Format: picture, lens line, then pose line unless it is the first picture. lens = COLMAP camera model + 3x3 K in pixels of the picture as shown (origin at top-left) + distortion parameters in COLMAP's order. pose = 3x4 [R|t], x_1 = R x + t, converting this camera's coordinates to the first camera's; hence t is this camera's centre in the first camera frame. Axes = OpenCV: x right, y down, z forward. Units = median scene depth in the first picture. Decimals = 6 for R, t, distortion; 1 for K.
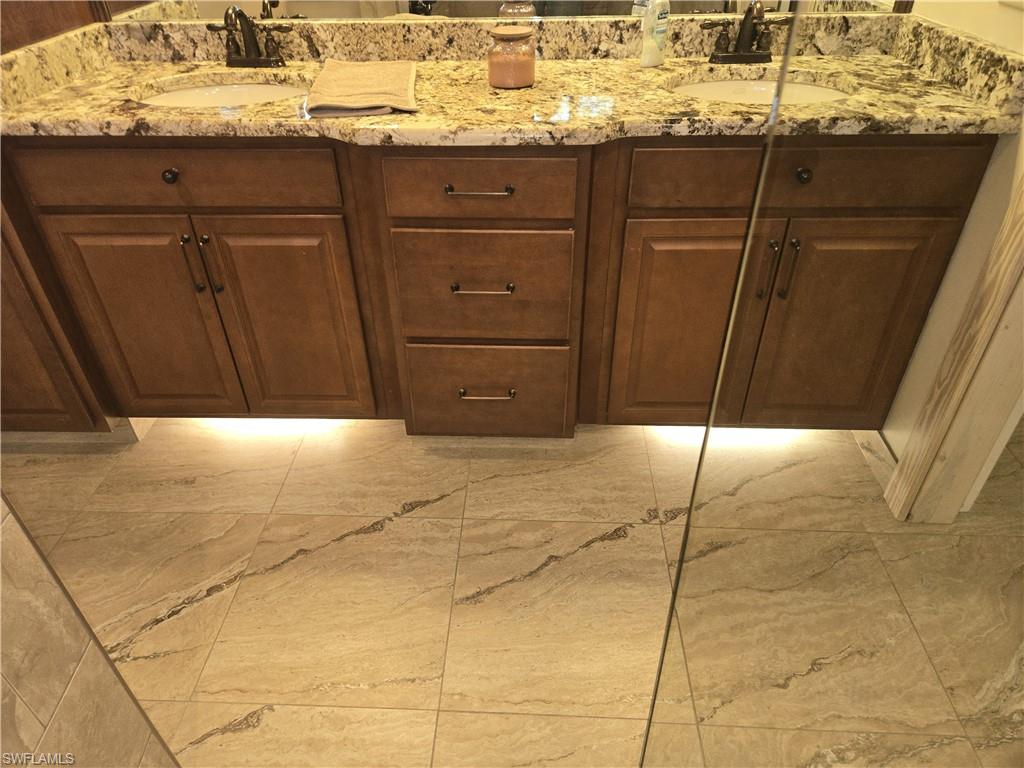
lens RADIAL K [[687.0, 0, 512.0], [0, 687.0, 384.0], [0, 0, 1]] dist [0.061974, -0.053192]
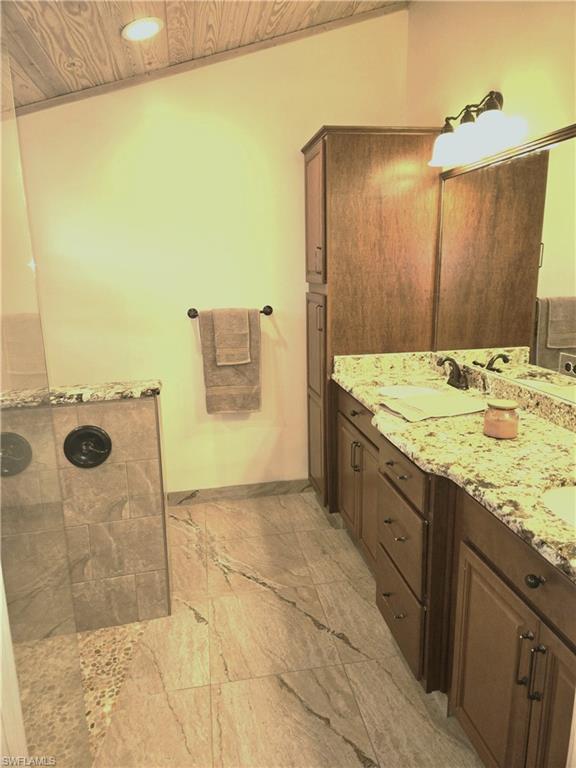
lens RADIAL K [[519.7, 0, 290.7], [0, 519.7, 372.0], [0, 0, 1]] dist [0.038983, -0.002142]
pose [[0.224213, 0.217464, -0.949967, 0.857449], [-0.569354, 0.820355, 0.053414, -0.324217], [0.790926, 0.528892, 0.307748, 0.224774]]
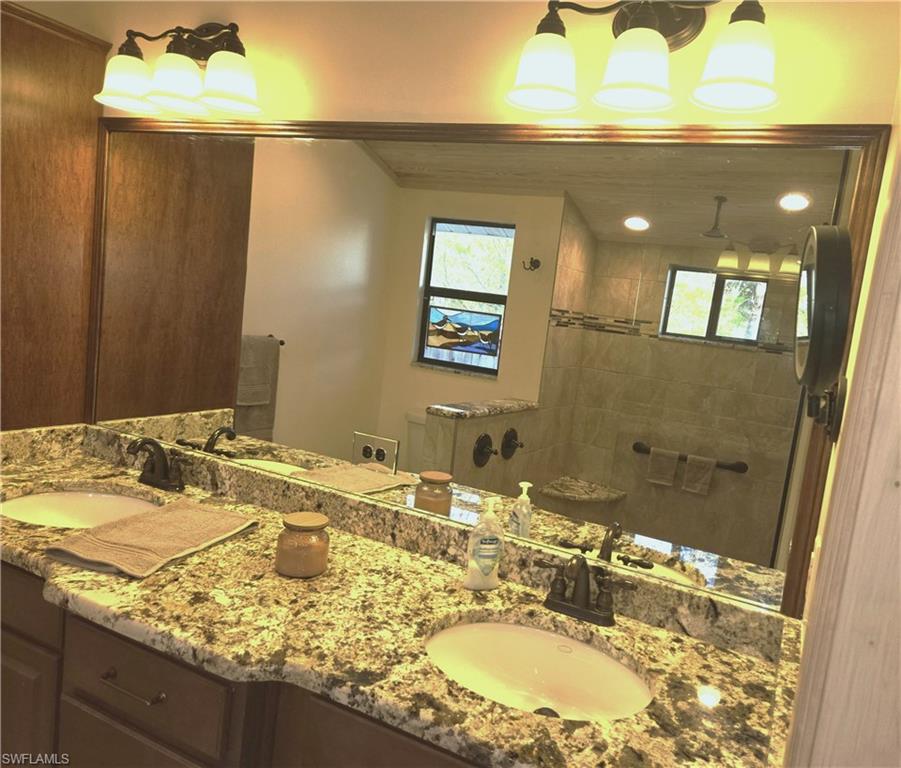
lens RADIAL K [[683.2, 0, 507.6], [0, 683.2, 388.3], [0, 0, 1]] dist [0.065194, -0.063663]
pose [[0.917433, 0.178087, -0.355810, 0.501707], [-0.336316, 0.824939, -0.454277, -0.285100], [0.212621, 0.536433, 0.816720, 0.163887]]
